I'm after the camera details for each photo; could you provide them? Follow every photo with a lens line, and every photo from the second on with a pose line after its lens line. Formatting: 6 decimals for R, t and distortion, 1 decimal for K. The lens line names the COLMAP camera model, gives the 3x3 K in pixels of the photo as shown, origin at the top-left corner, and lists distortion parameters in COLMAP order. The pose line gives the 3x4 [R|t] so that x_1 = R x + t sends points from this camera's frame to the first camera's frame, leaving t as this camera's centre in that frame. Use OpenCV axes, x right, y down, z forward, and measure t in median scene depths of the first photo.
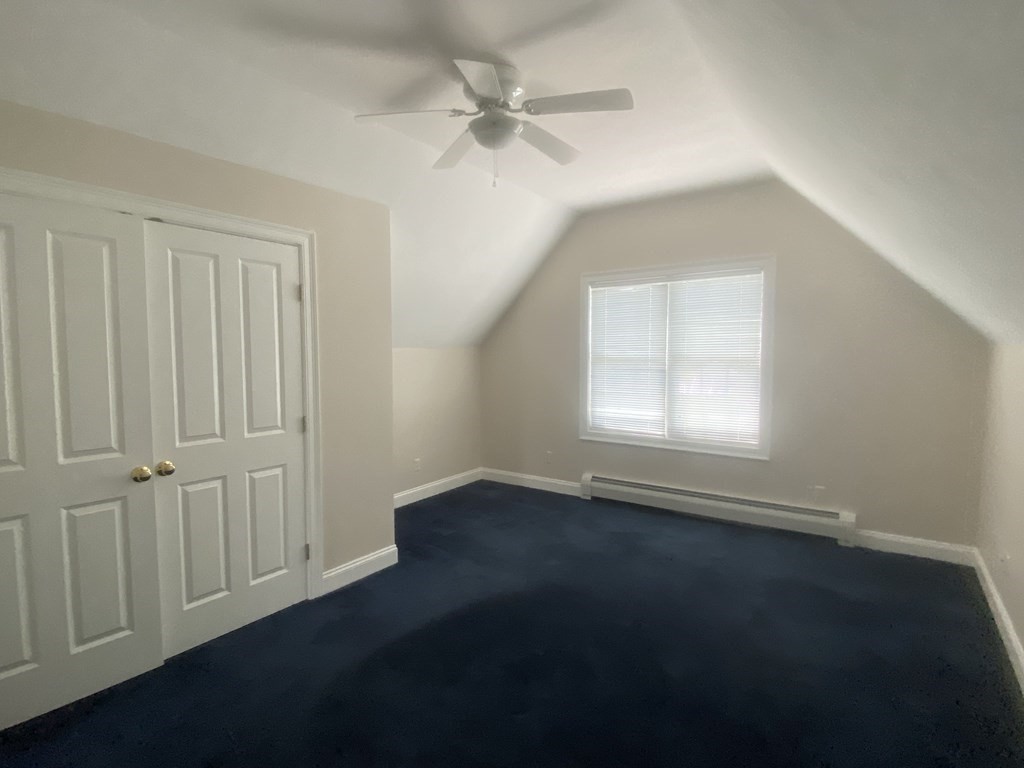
lens RADIAL K [[526.3, 0, 512.0], [0, 526.3, 384.0], [0, 0, 1]] dist [0.002844, 0.000539]
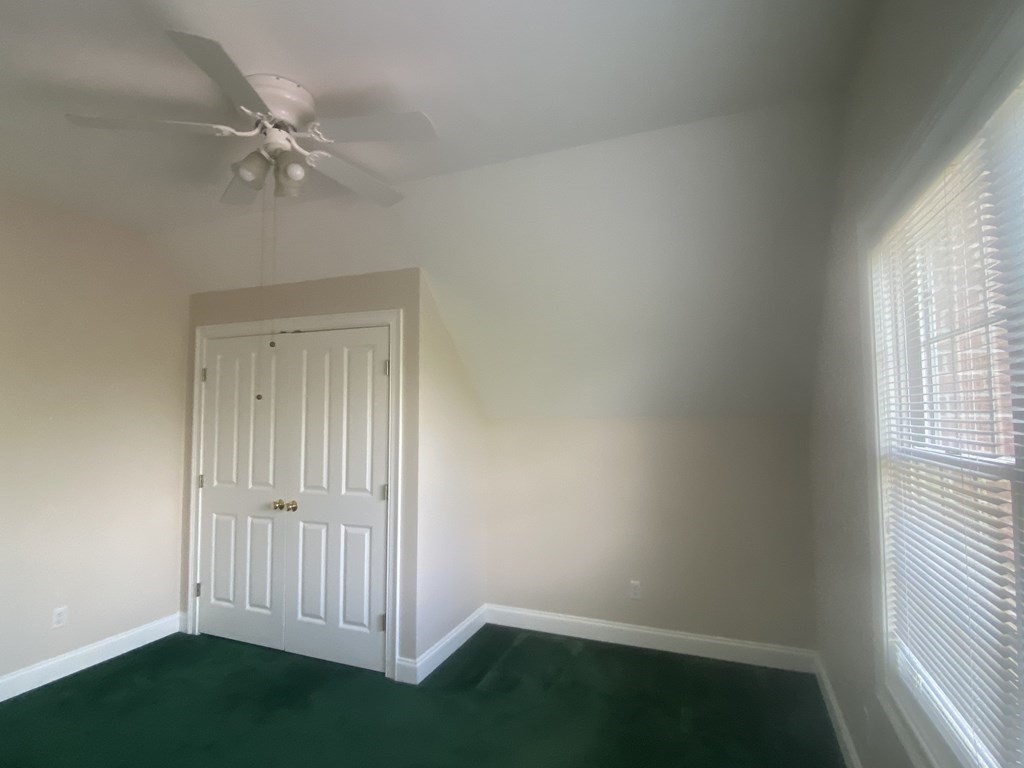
lens RADIAL K [[526.3, 0, 512.0], [0, 526.3, 384.0], [0, 0, 1]] dist [0.002844, 0.000539]
pose [[0.226864, -0.062931, -0.971891, 0.686572], [-0.064579, 0.994742, -0.079485, -0.070446], [0.971783, 0.080796, 0.221607, 0.997016]]
